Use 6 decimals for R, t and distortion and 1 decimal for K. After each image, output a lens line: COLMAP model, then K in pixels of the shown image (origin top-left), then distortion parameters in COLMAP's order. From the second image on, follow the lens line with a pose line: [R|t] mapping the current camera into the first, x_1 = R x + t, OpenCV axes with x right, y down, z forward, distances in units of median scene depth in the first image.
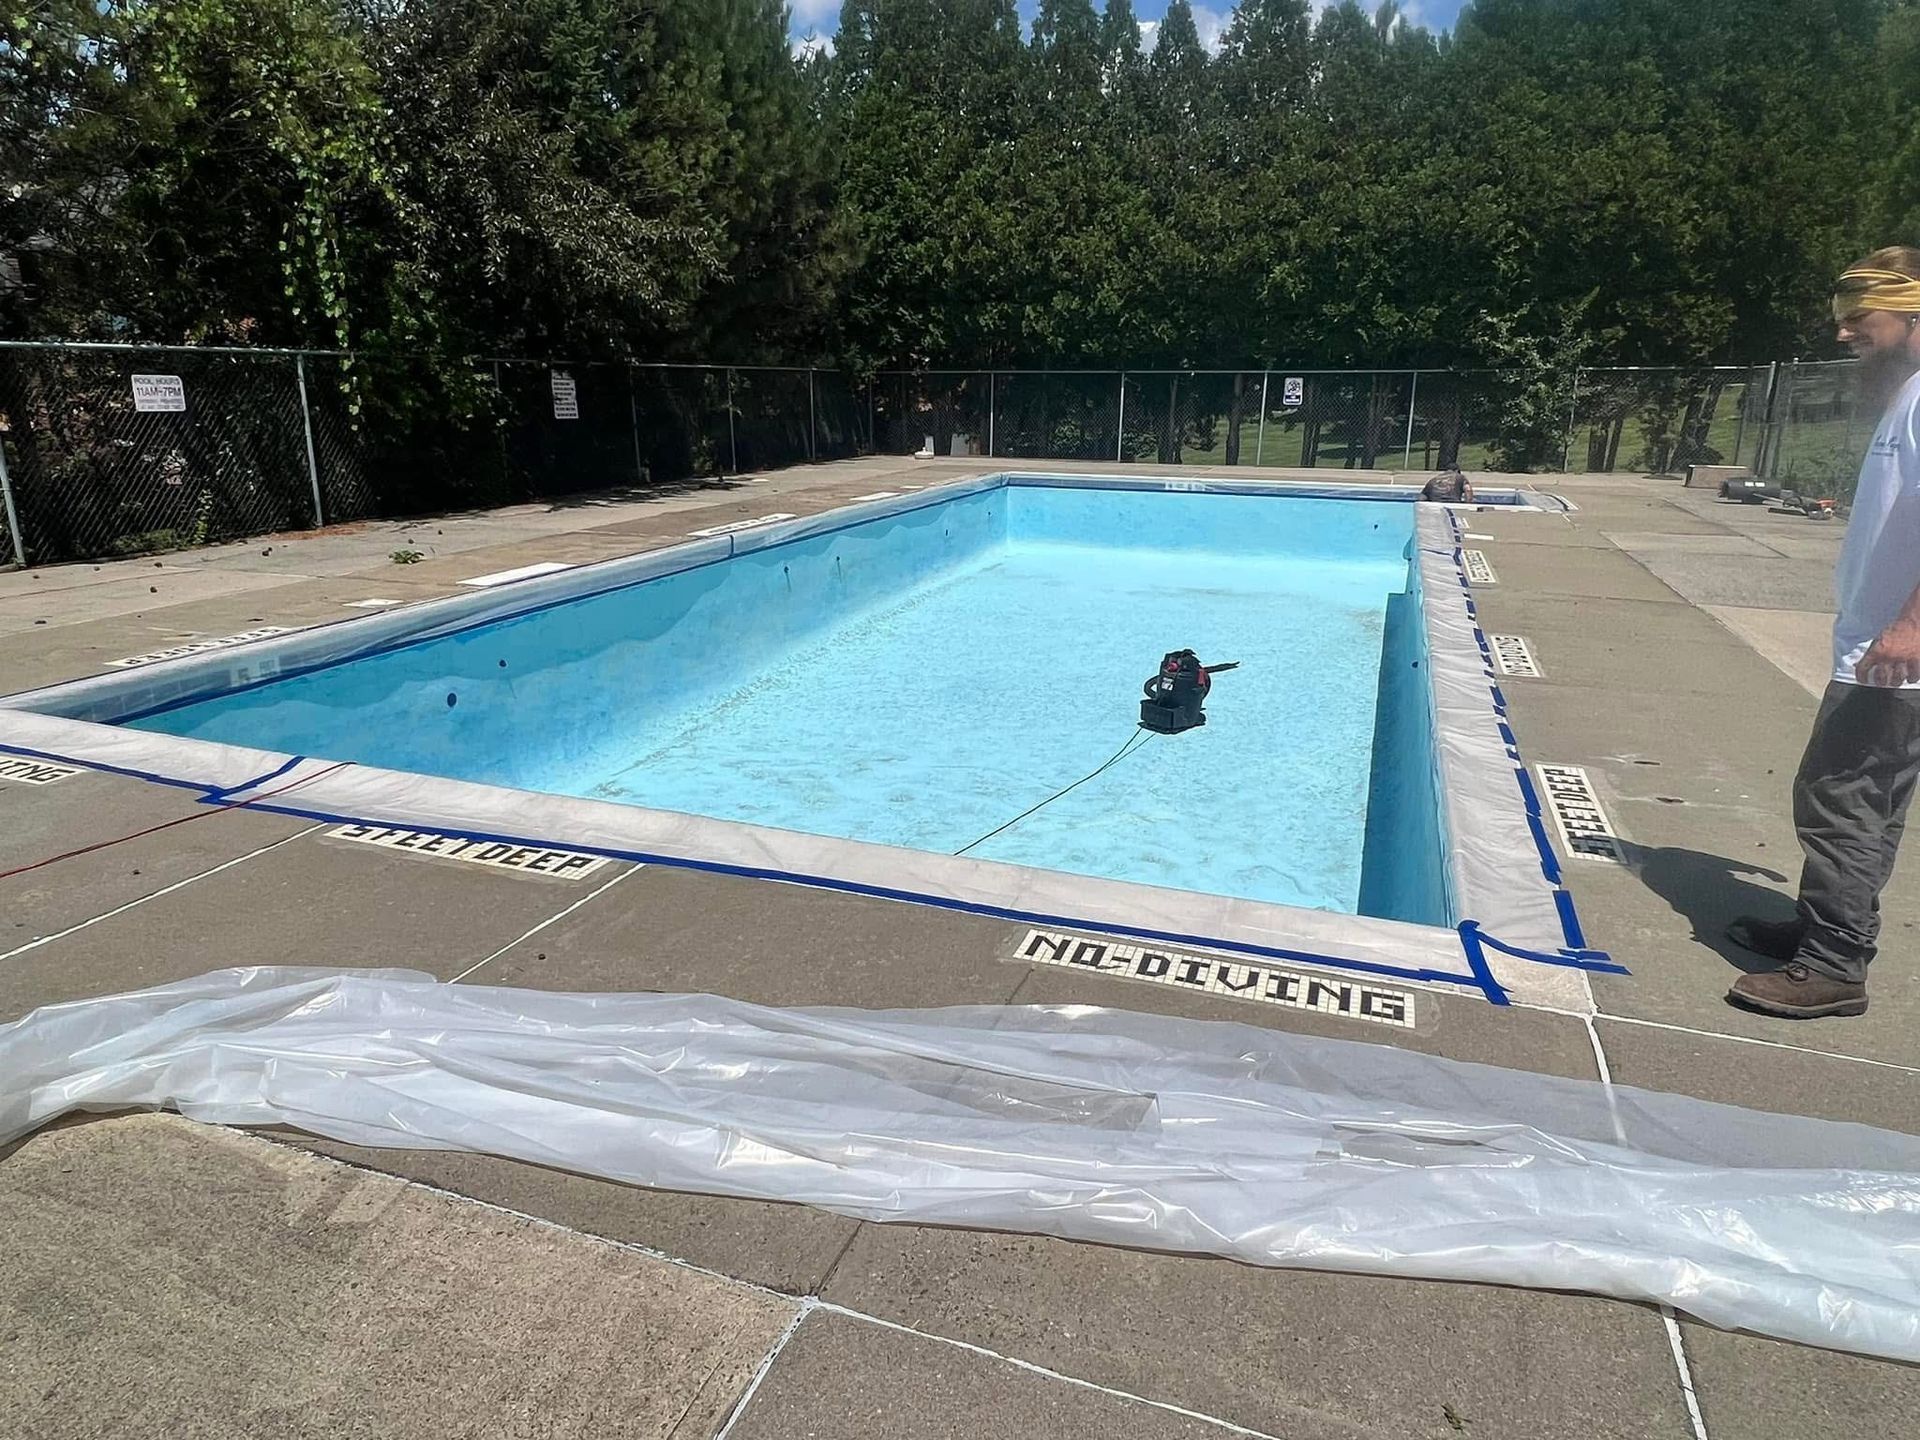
lens RADIAL K [[1190.4, 0, 960.0], [0, 1190.4, 720.0], [0, 0, 1]] dist [0.006526, -0.001514]
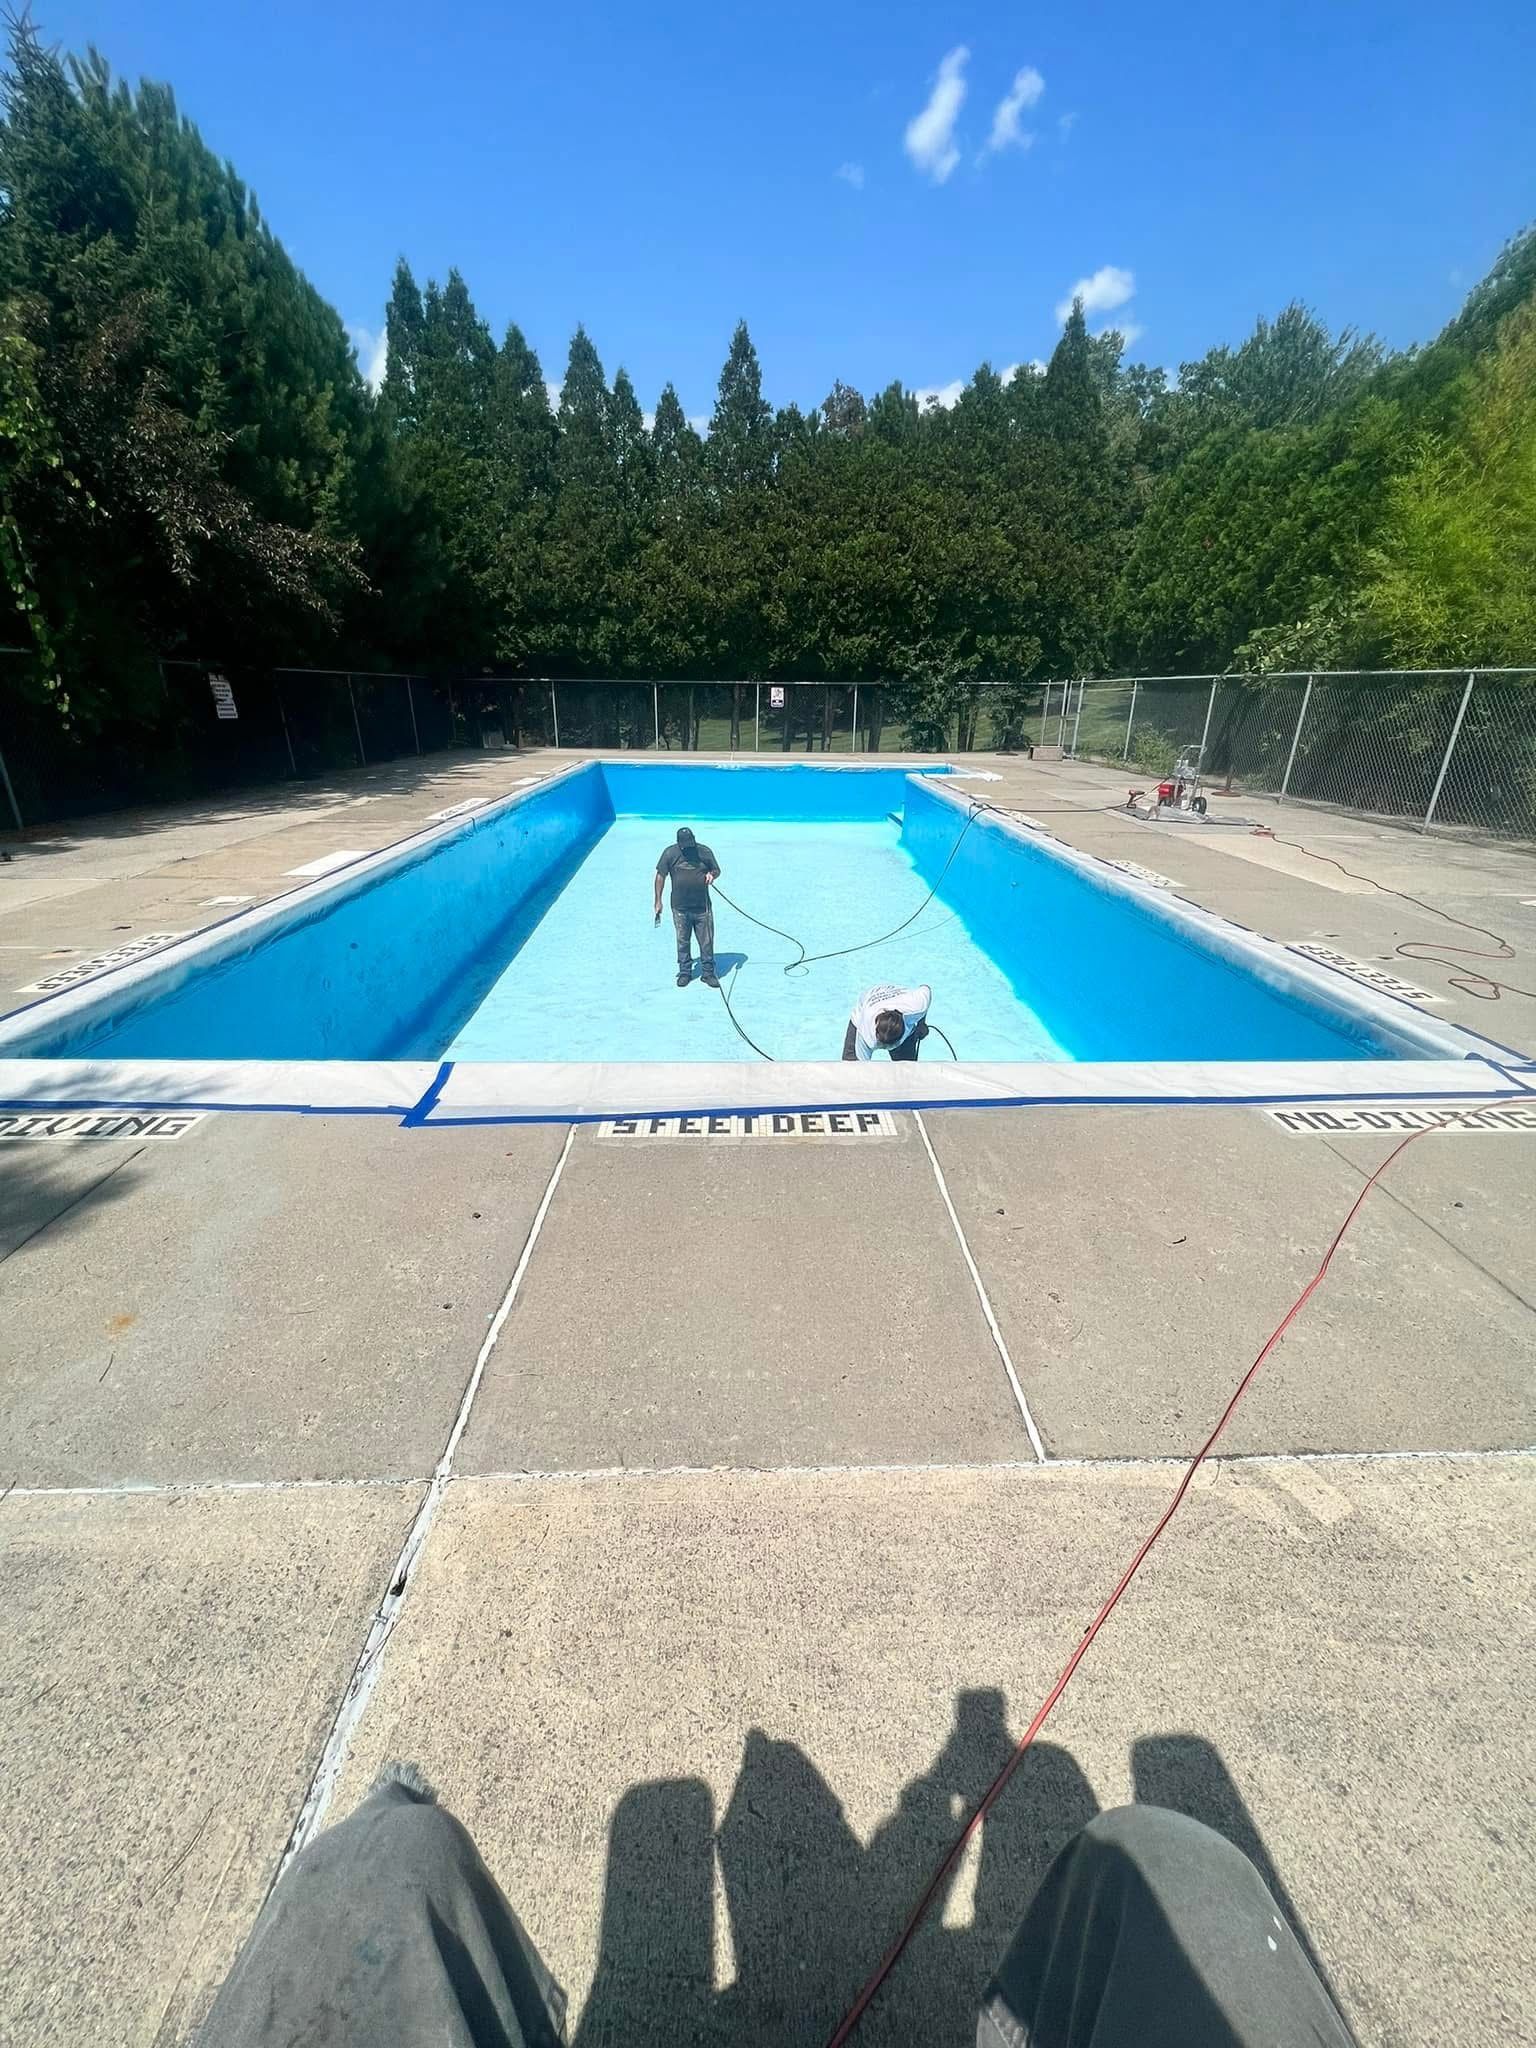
lens RADIAL K [[815.8, 0, 768.0], [0, 815.8, 1024.0], [0, 0, 1]] dist [-0.001992, 0.000055]
pose [[0.924233, -0.137724, 0.356126, -0.177967], [0.097703, 0.986935, 0.128113, -0.020348], [-0.369118, -0.083612, 0.925614, 0.088475]]
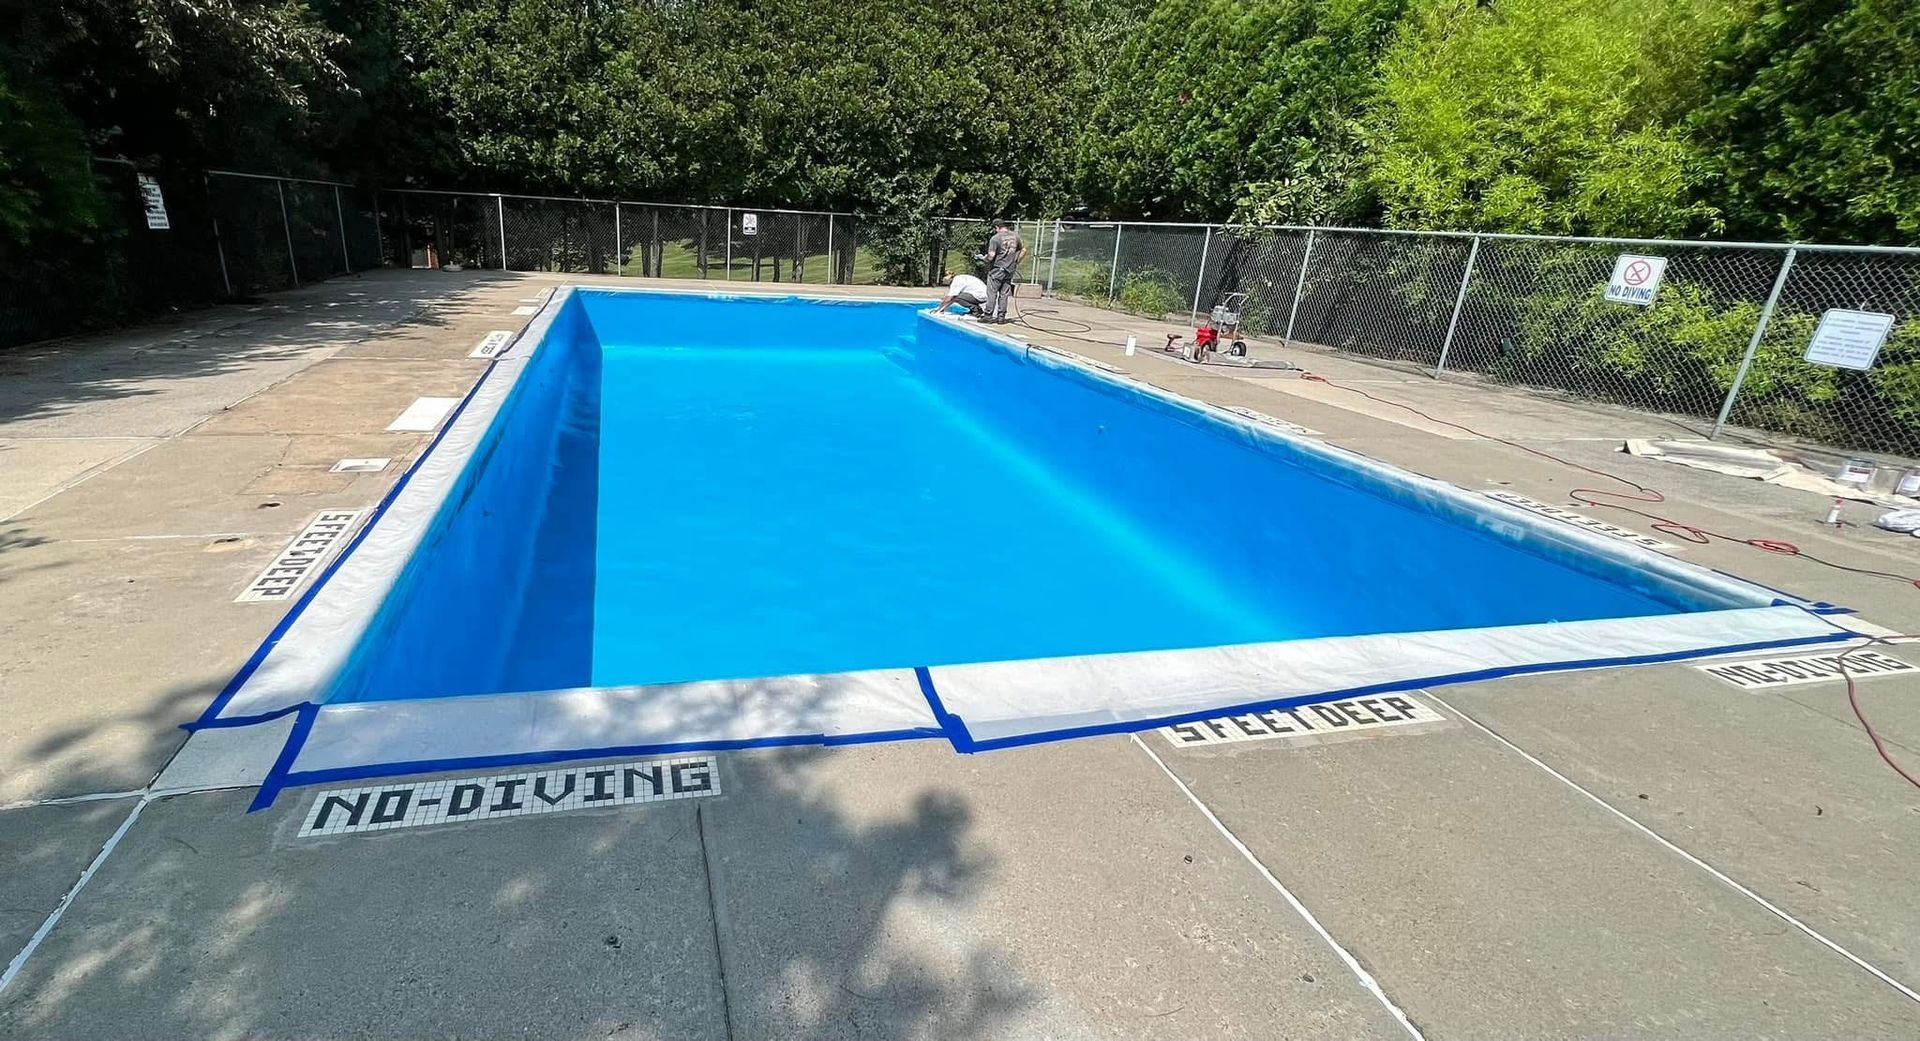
lens RADIAL K [[870.3, 0, 825.5], [0, 870.3, 517.6], [0, 0, 1]] dist [-0.002471, 0.001273]
pose [[0.828531, -0.143446, 0.541257, -0.304888], [0.107392, 0.989393, 0.097821, -0.047284], [-0.549548, -0.022921, 0.835148, 0.168756]]
